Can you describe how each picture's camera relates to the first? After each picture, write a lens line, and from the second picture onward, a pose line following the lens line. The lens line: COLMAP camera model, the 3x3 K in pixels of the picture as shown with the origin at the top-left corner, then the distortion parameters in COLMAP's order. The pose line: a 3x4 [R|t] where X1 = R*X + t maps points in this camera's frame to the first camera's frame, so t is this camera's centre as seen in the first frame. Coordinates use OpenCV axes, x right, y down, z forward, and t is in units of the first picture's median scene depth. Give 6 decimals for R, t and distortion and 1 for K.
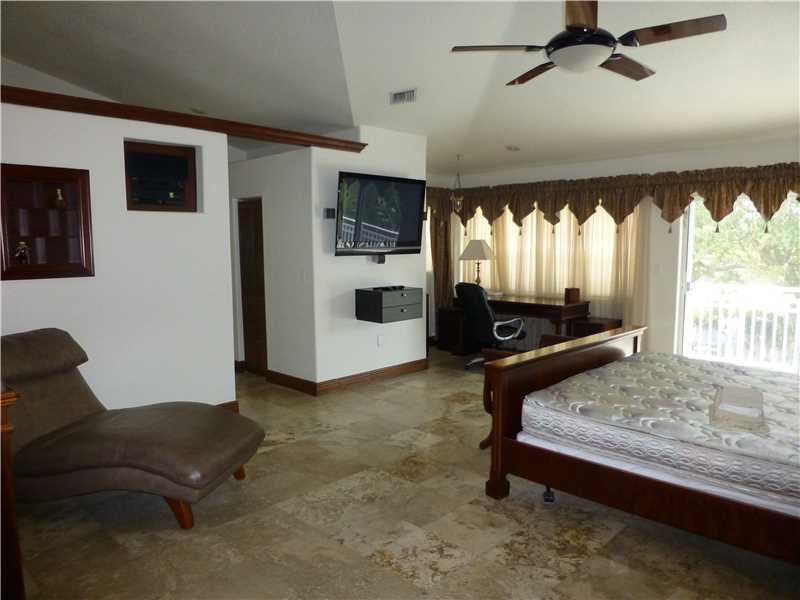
lens RADIAL K [[573.5, 0, 400.0], [0, 573.5, 300.0], [0, 0, 1]] dist [-0.006770, 0.000275]
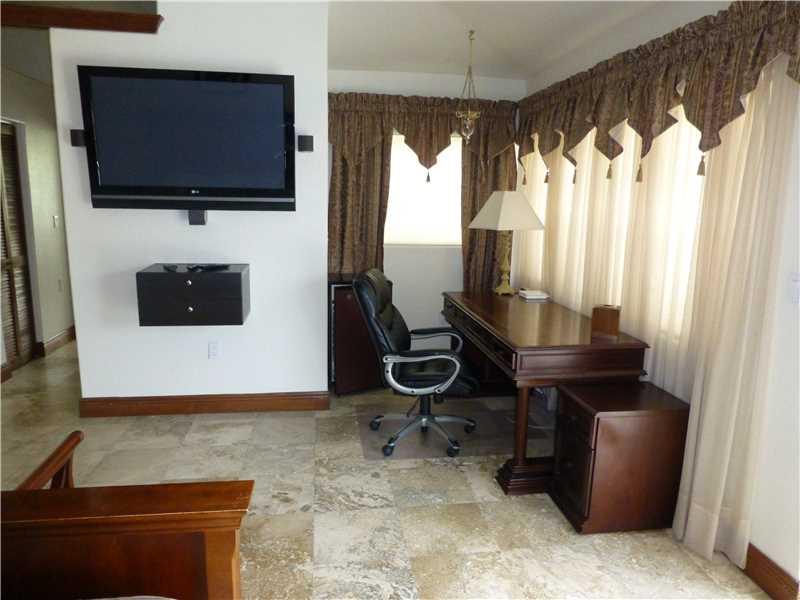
lens RADIAL K [[573.5, 0, 400.0], [0, 573.5, 300.0], [0, 0, 1]] dist [-0.006770, 0.000275]
pose [[0.789694, 0.129175, -0.599748, 0.463700], [-0.087551, 0.991305, 0.098231, -0.058034], [0.607222, -0.025064, 0.794137, 0.609374]]
